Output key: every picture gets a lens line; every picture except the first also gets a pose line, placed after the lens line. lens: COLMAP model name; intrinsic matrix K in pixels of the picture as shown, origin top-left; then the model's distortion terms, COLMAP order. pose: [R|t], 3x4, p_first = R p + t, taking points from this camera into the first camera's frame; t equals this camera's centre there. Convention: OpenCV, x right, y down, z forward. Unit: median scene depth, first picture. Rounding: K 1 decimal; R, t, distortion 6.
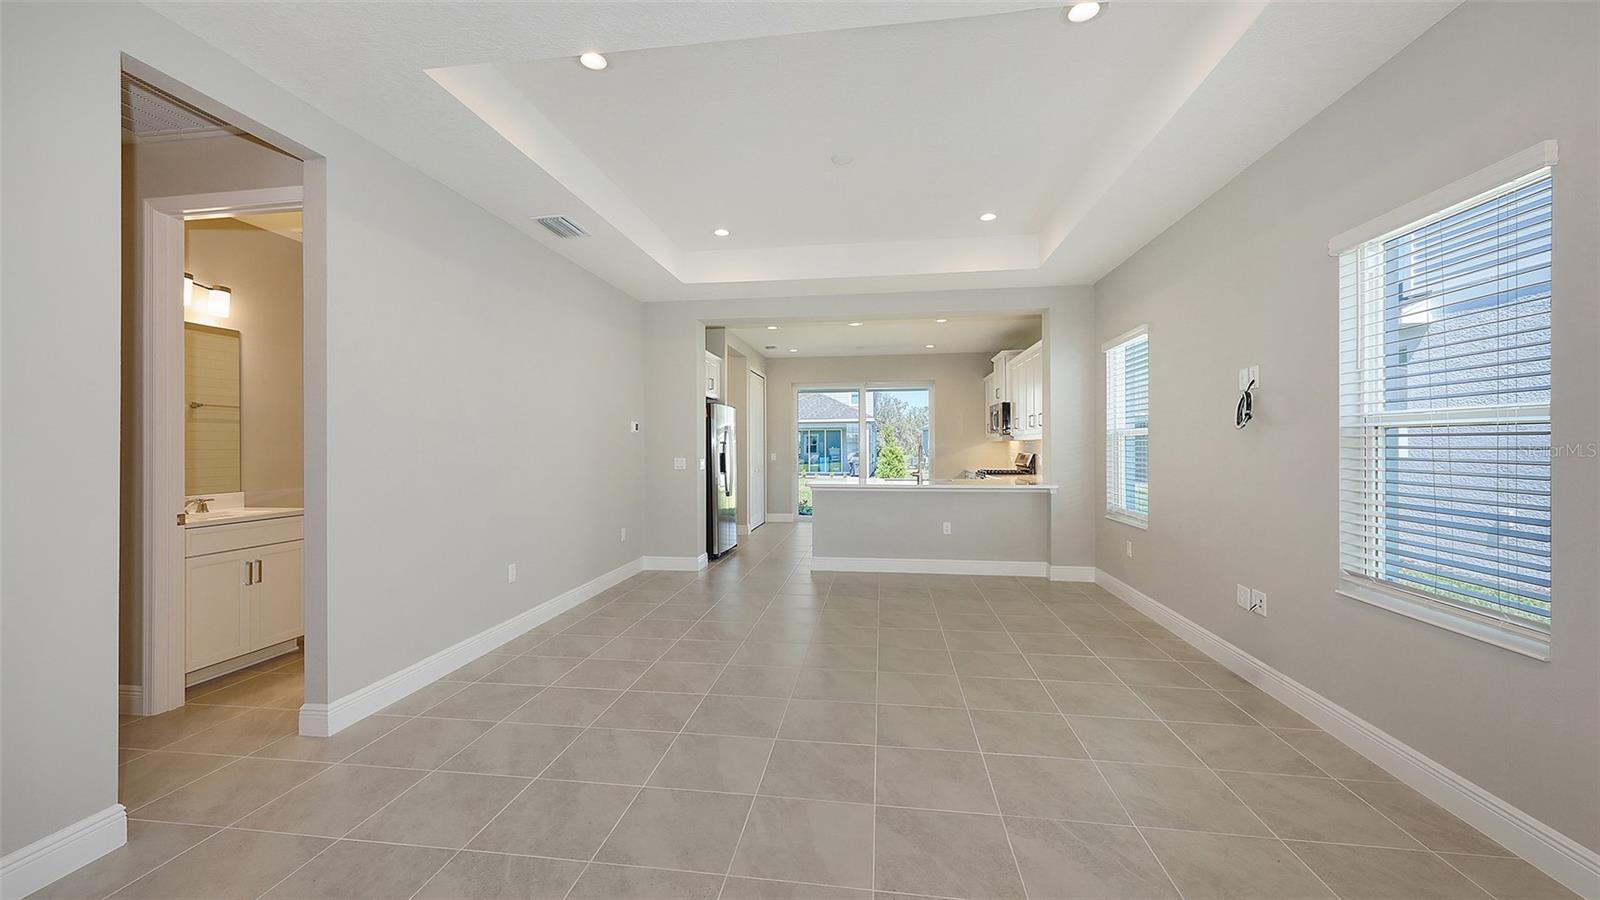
lens RADIAL K [[638.6, 0, 803.2], [0, 638.6, 442.8], [0, 0, 1]] dist [0.003164, 0.000346]
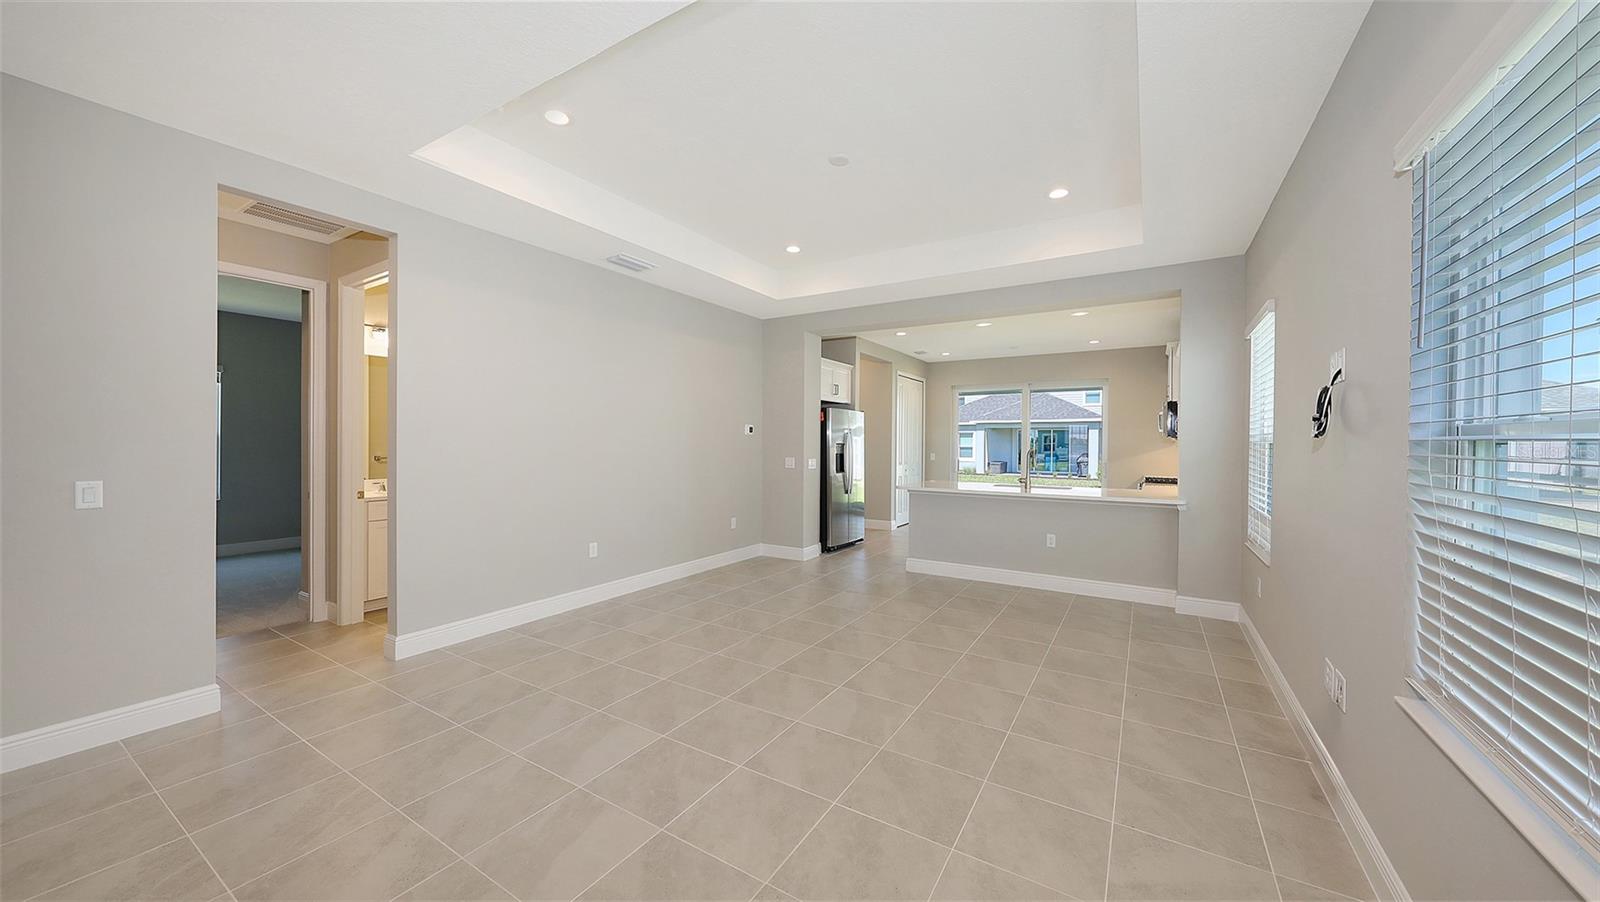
lens RADIAL K [[567.6, 0, 802.3], [0, 567.6, 445.8], [0, 0, 1]] dist [0.001886, -0.000189]
pose [[0.912997, 0.014136, -0.407721, 0.213295], [-0.010071, 0.999876, 0.012115, -0.008463], [0.407842, -0.006954, 0.913026, 0.100879]]
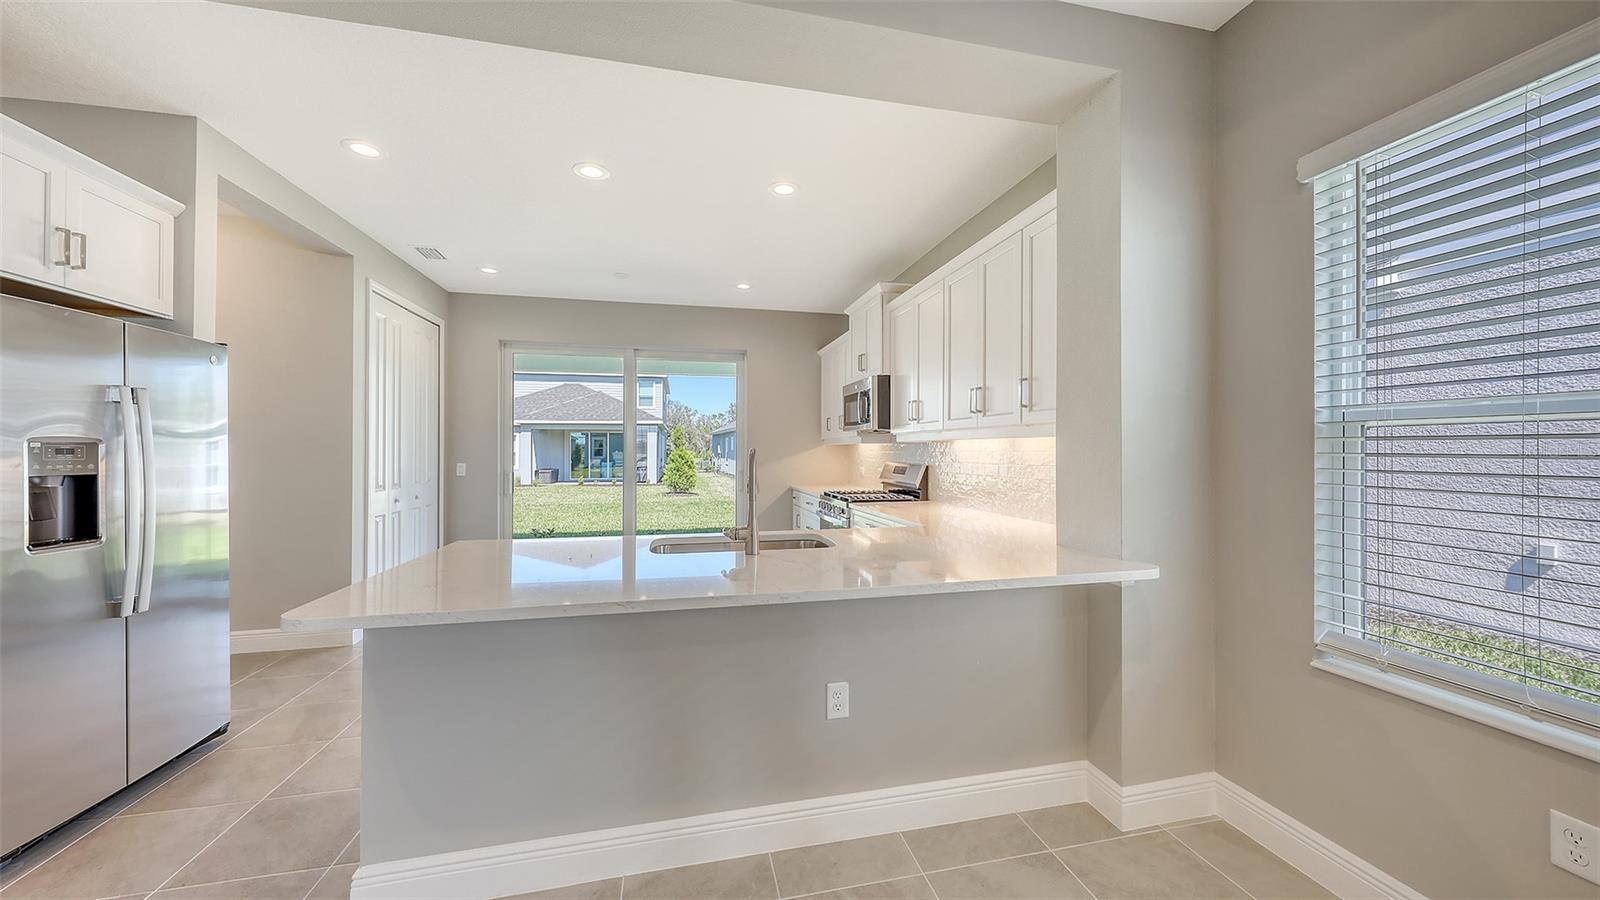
lens RADIAL K [[568.8, 0, 810.6], [0, 568.8, 441.9], [0, 0, 1]] dist [0.000990, 0.000211]
pose [[0.936077, 0.007149, 0.351721, 0.099156], [-0.004054, 0.999946, -0.009536, 0.001337], [-0.351771, 0.007501, 0.936056, 0.667978]]
